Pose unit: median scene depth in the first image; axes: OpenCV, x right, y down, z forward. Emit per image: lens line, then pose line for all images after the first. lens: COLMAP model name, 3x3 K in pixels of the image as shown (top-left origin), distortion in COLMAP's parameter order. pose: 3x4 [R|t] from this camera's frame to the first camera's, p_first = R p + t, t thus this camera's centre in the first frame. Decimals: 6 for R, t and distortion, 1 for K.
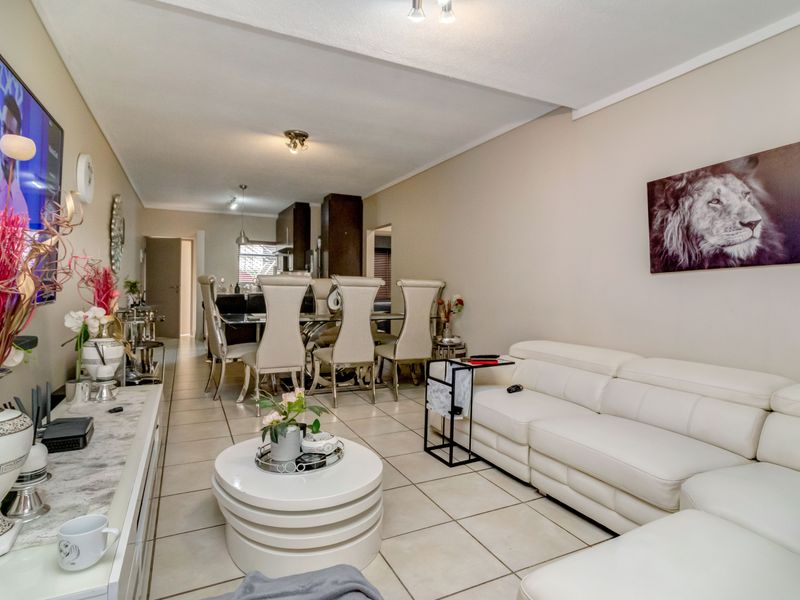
lens RADIAL K [[430.3, 0, 393.9], [0, 430.3, 281.0], [0, 0, 1]] dist [-0.000061, 0.000082]
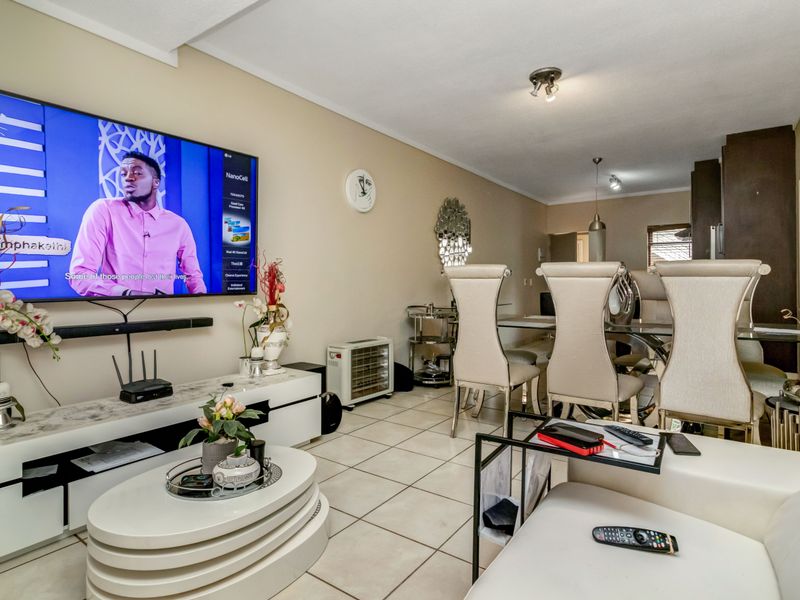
lens RADIAL K [[453.6, 0, 400.5], [0, 453.6, 284.3], [0, 0, 1]] dist [-0.000099, 0.000016]
pose [[0.480507, -0.010694, -0.876926, 0.326300], [0.016260, 0.999862, -0.003284, 0.016253], [0.876840, -0.012680, 0.480615, 0.390156]]
